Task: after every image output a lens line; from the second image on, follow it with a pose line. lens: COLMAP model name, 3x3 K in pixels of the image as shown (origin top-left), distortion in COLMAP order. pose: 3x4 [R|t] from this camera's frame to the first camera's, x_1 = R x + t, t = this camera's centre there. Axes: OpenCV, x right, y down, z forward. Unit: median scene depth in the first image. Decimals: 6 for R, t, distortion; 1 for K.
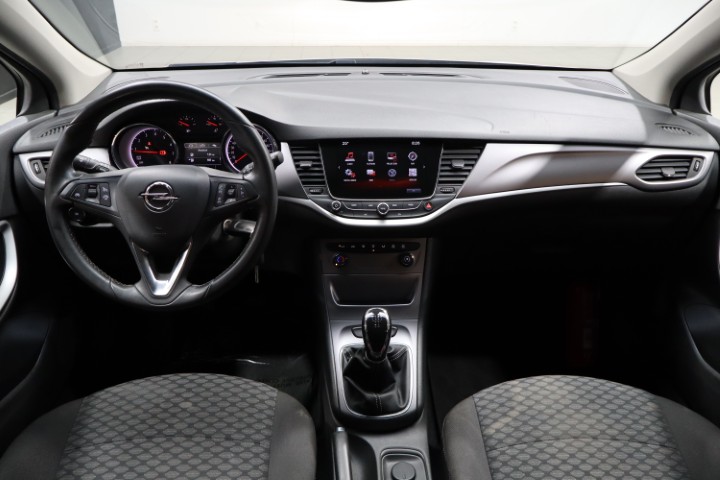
lens RADIAL K [[610.1, 0, 358.5], [0, 610.1, 239.6], [0, 0, 1]] dist [0.009630, 0.030109]
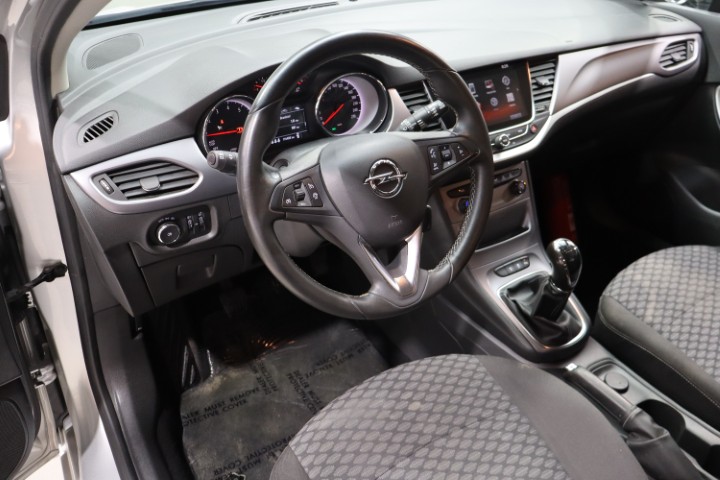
lens RADIAL K [[610.1, 0, 357.4], [0, 610.1, 237.5], [0, 0, 1]] dist [0.009630, 0.030109]
pose [[0.860514, -0.274805, 0.428950, -0.644998], [0.223489, 0.960314, 0.166880, -0.122418], [-0.457786, -0.047737, 0.887780, 0.265780]]
